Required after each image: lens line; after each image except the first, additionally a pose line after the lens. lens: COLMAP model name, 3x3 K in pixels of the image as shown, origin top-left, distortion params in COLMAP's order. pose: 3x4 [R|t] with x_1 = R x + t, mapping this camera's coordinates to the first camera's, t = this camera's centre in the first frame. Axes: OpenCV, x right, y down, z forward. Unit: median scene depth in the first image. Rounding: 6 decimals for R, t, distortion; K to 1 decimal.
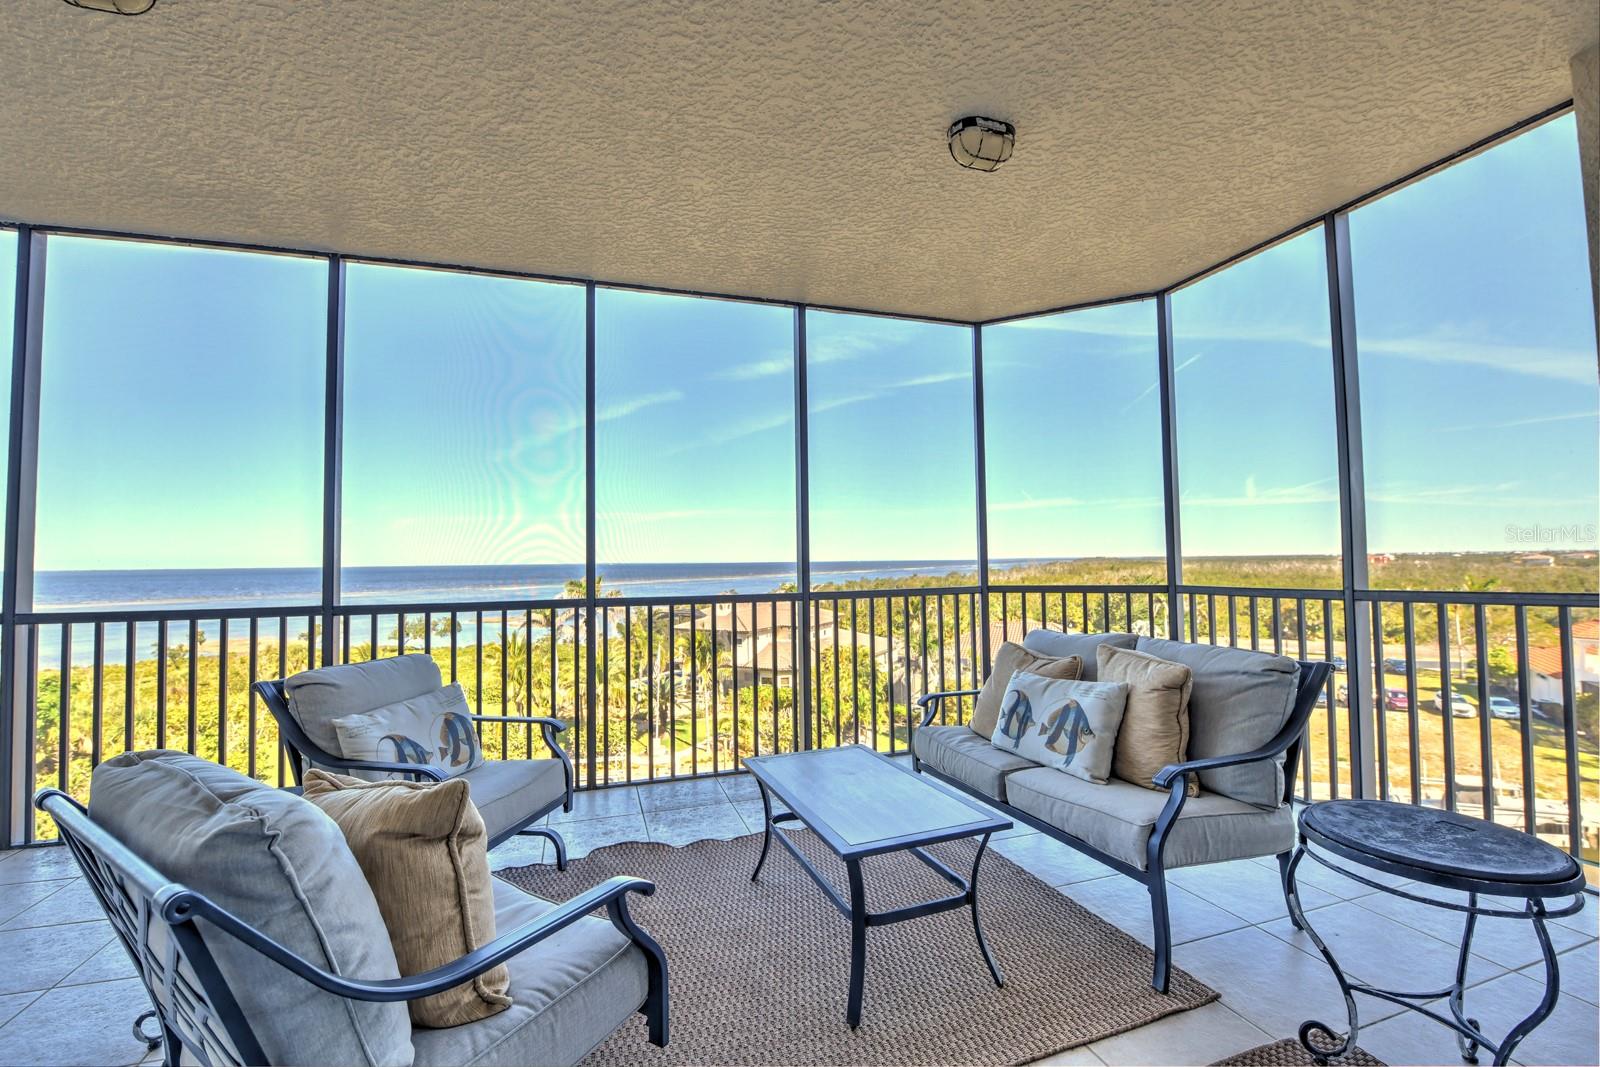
lens RADIAL K [[683.8, 0, 794.0], [0, 683.8, 532.9], [0, 0, 1]] dist [0.009927, -0.005102]
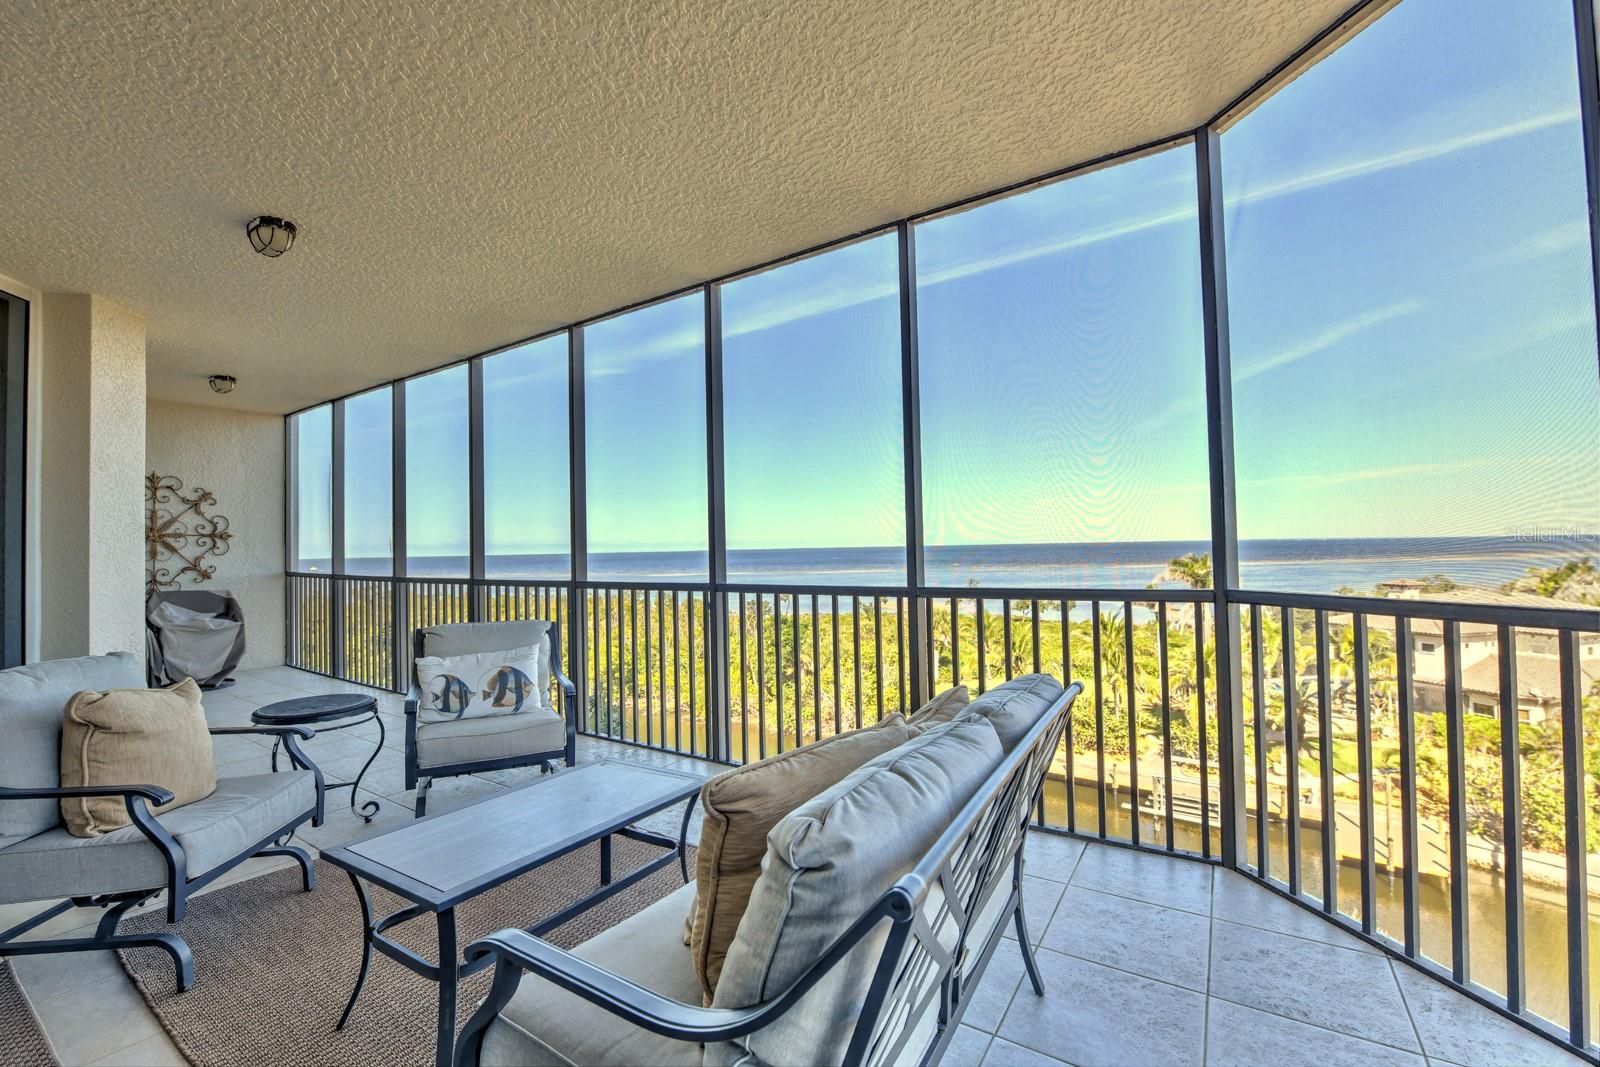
lens RADIAL K [[683.8, 0, 804.2], [0, 683.8, 544.2], [0, 0, 1]] dist [0.009927, -0.005102]
pose [[0.617976, -0.002912, -0.786192, 0.810214], [0.042174, 0.998676, 0.029451, 0.010292], [0.785065, -0.051357, 0.617281, 0.583026]]
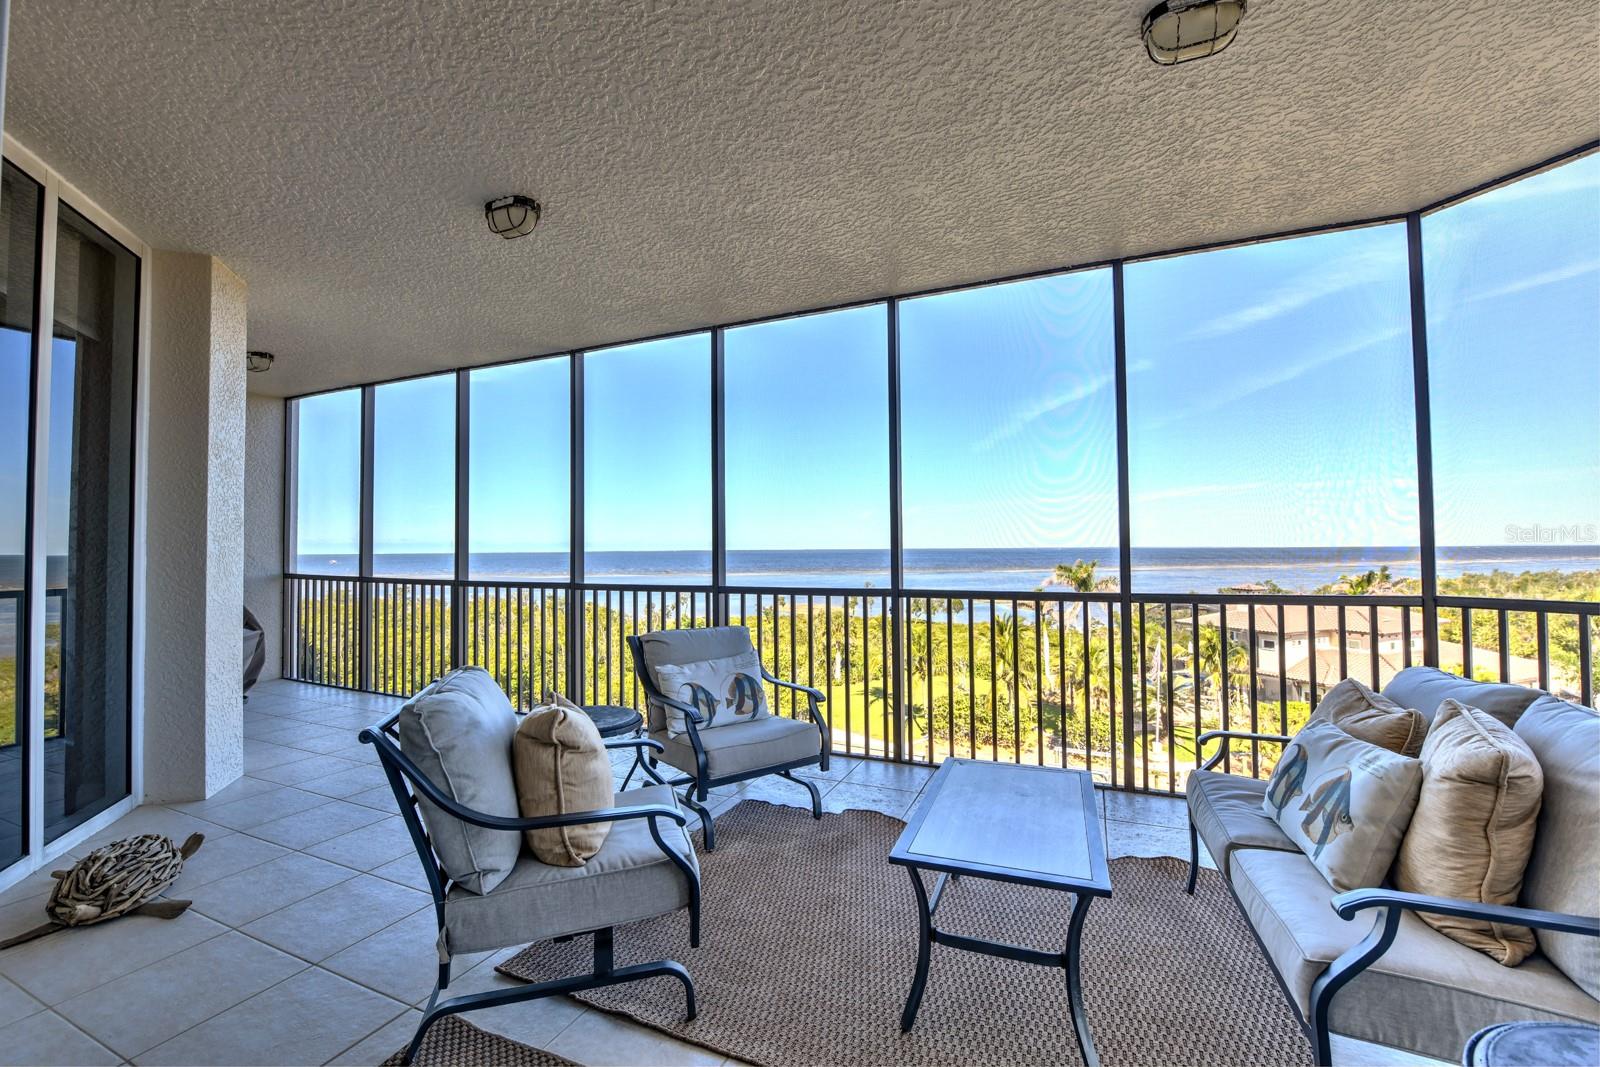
lens RADIAL K [[683.8, 0, 782.6], [0, 683.8, 533.4], [0, 0, 1]] dist [0.009927, -0.005102]
pose [[0.740290, -0.006984, -0.672251, 0.388843], [0.023706, 0.999595, 0.015721, -0.018494], [0.671870, -0.027574, 0.740156, 0.091498]]
